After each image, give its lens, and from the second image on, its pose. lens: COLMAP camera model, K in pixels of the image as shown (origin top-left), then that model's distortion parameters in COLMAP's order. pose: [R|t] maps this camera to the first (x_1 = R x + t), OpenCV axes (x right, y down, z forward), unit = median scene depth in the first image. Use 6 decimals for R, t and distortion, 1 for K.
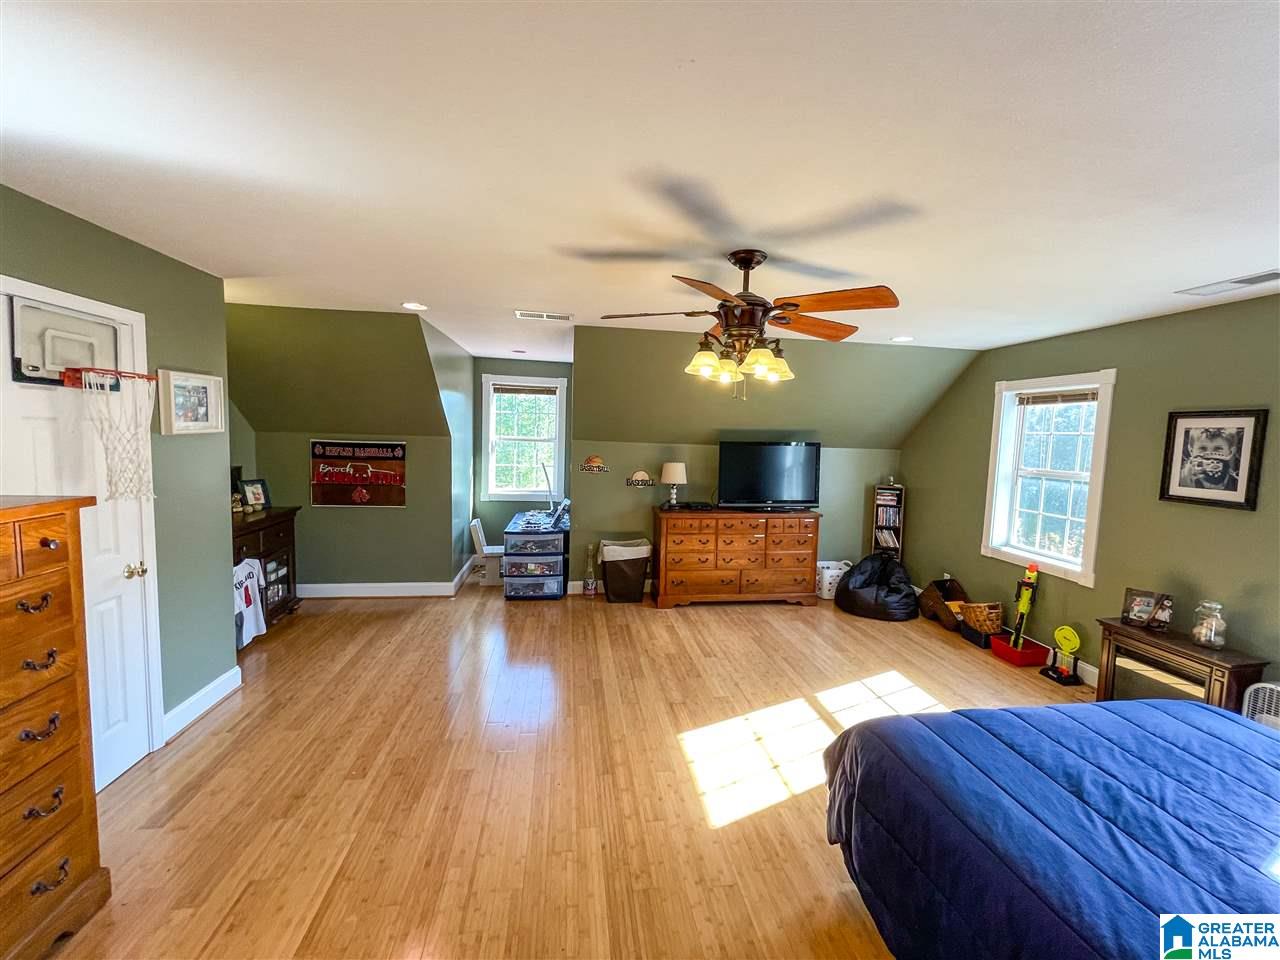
lens RADIAL K [[513.5, 0, 643.0], [0, 513.5, 477.0], [0, 0, 1]] dist [-0.002732, 0.001047]
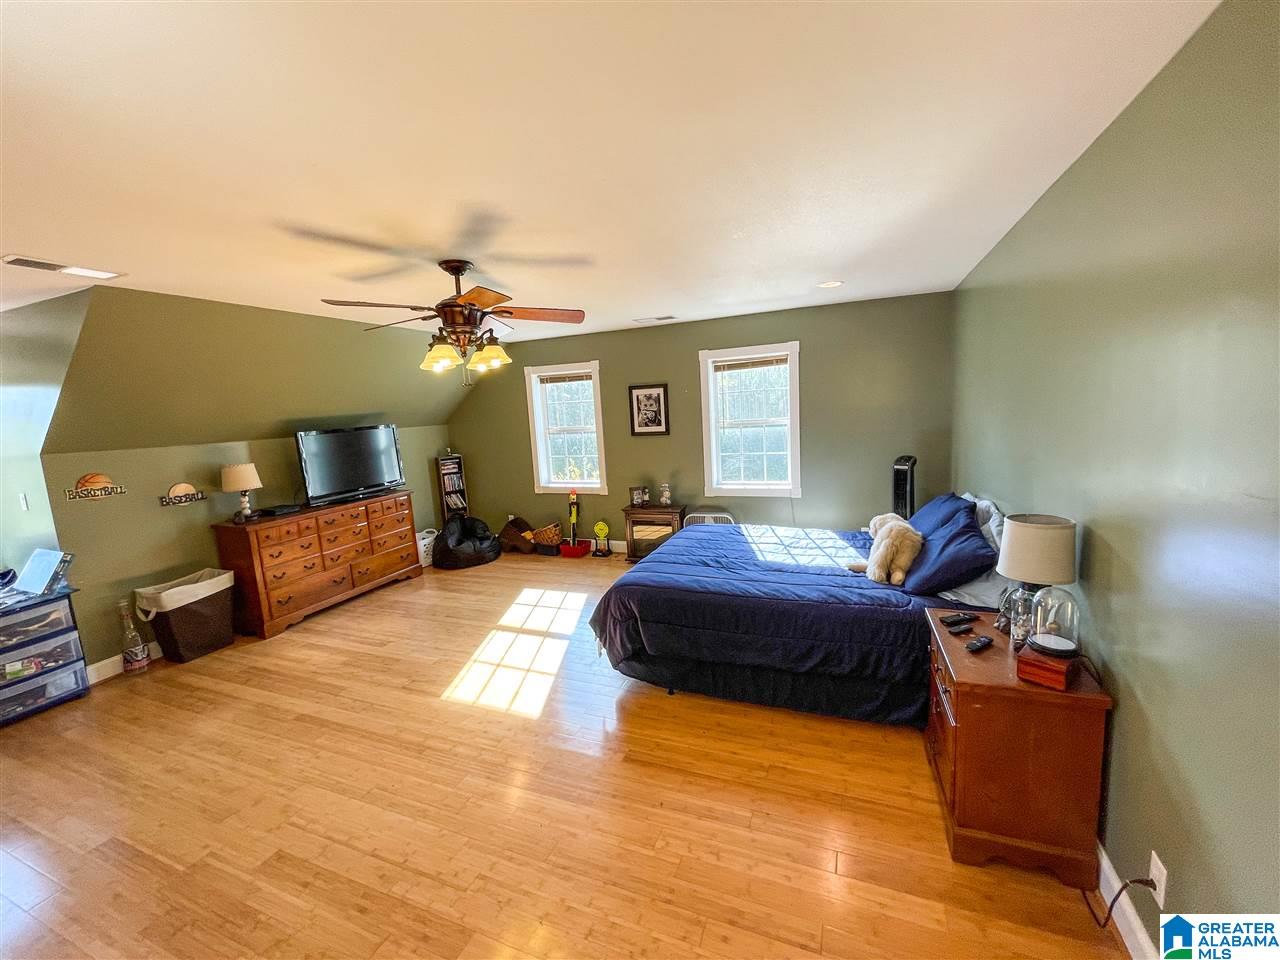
lens RADIAL K [[513.5, 0, 649.1], [0, 513.5, 479.2], [0, 0, 1]] dist [-0.002732, 0.001047]
pose [[0.503274, -0.182108, 0.844720, -0.328396], [0.143016, 0.981614, 0.126412, -0.016272], [-0.852210, 0.057189, 0.520065, 0.020258]]
